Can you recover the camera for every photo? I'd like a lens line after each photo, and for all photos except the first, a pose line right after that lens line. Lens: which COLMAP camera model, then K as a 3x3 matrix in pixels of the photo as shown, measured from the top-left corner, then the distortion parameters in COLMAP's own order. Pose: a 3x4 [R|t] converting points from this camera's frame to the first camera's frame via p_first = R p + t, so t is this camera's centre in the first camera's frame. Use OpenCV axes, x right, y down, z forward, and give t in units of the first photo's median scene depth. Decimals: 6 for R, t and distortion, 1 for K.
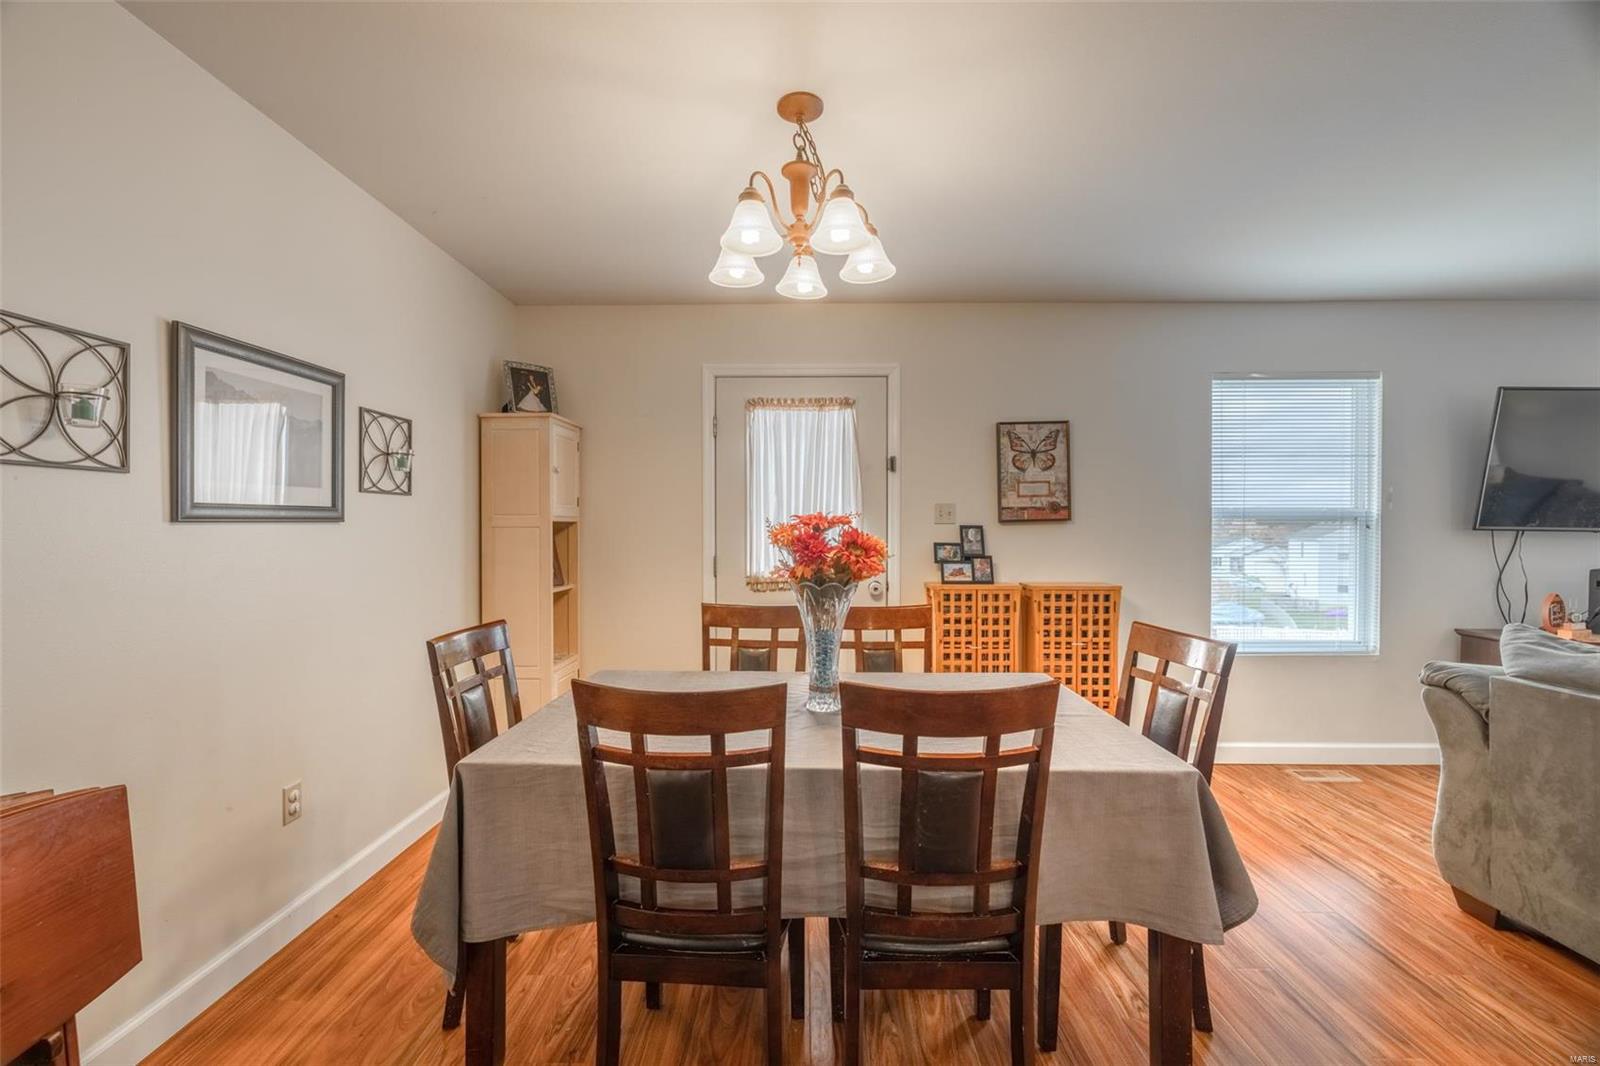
lens RADIAL K [[665.8, 0, 798.3], [0, 665.8, 528.8], [0, 0, 1]] dist [-0.000583, -0.000796]
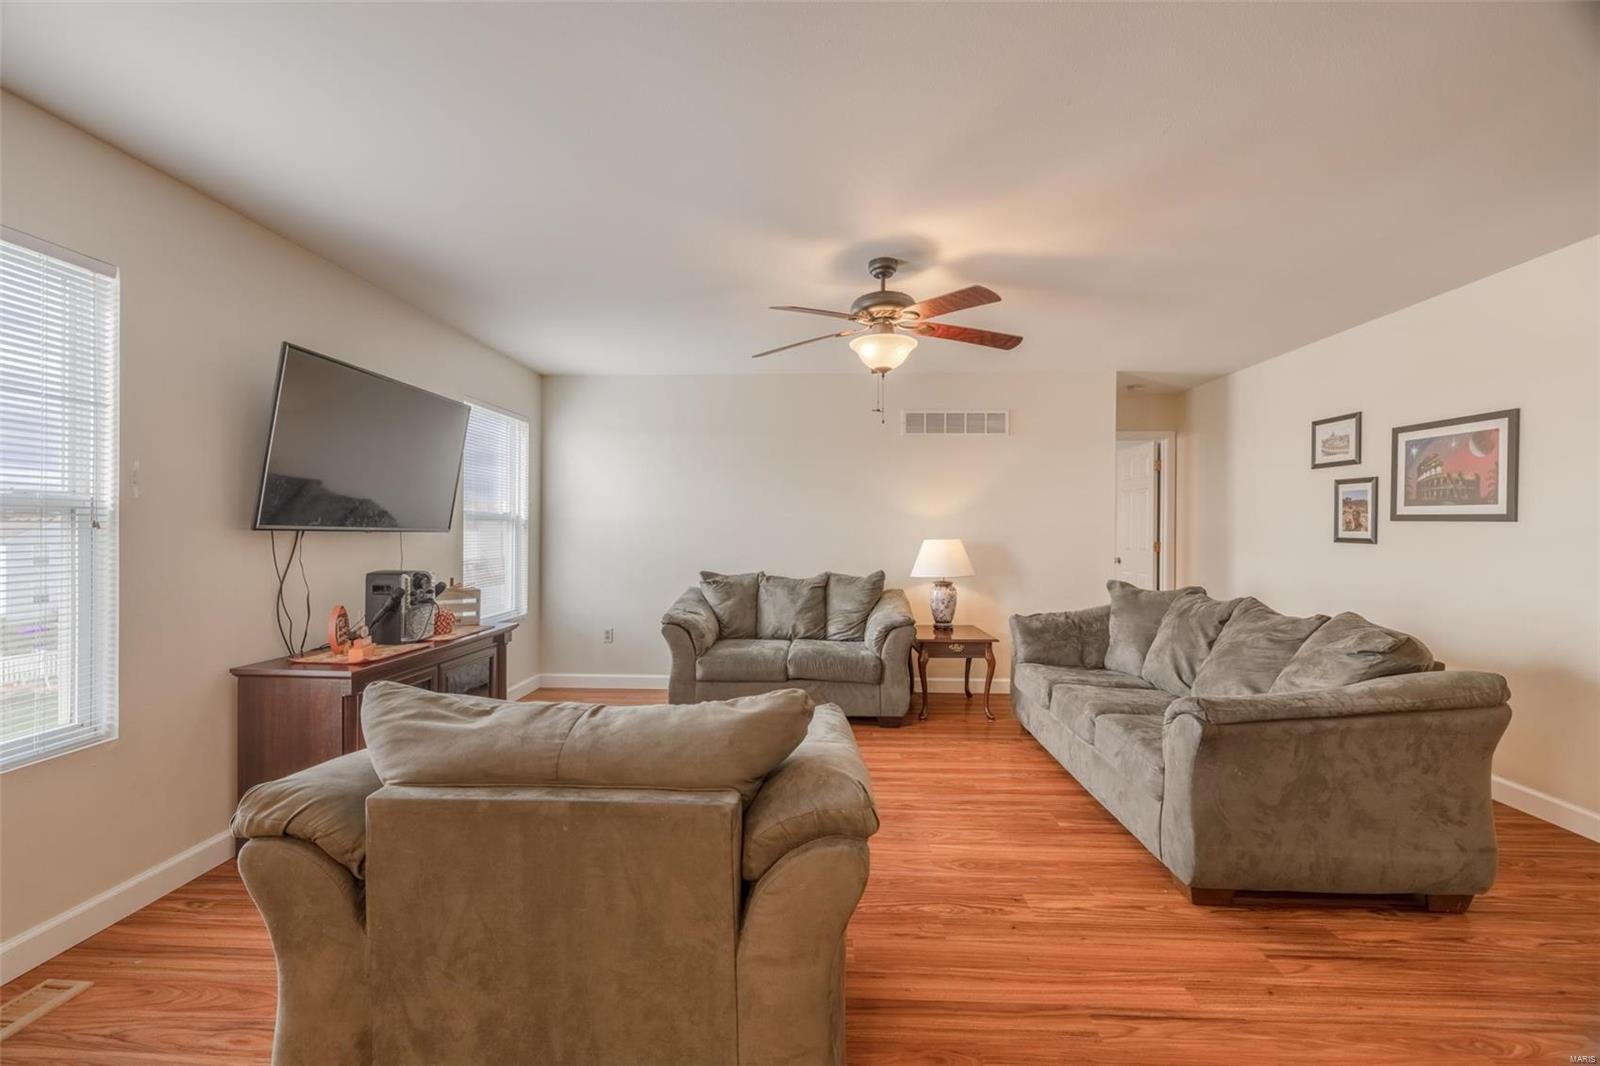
lens RADIAL K [[665.8, 0, 799.7], [0, 665.8, 534.0], [0, 0, 1]] dist [-0.000583, -0.000796]
pose [[0.033485, -0.008266, 0.999405, 0.317340], [0.000027, 0.999966, 0.008269, -0.000125], [-0.999439, -0.000250, 0.033484, 0.392071]]
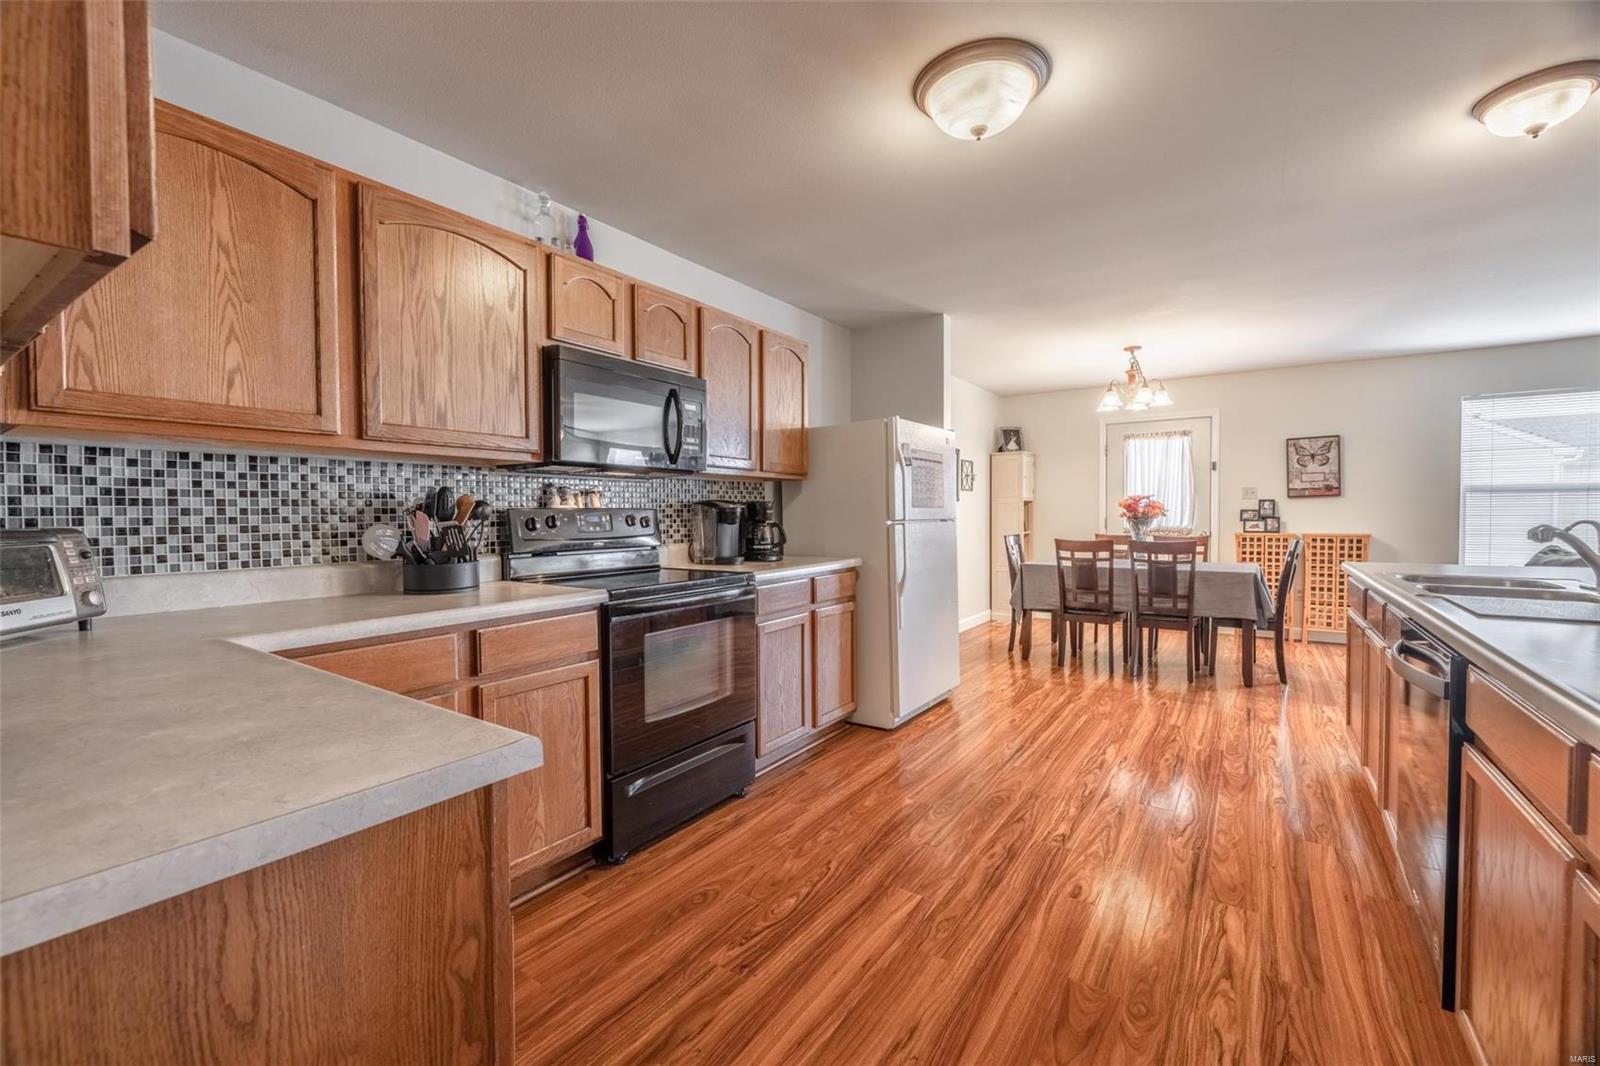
lens RADIAL K [[665.8, 0, 794.5], [0, 665.8, 531.0], [0, 0, 1]] dist [-0.000583, -0.000796]
pose [[0.828019, 0.010472, -0.560602, 0.224577], [0.005675, 0.999618, 0.027056, 0.024120], [0.560671, -0.025585, 0.827643, -1.180346]]
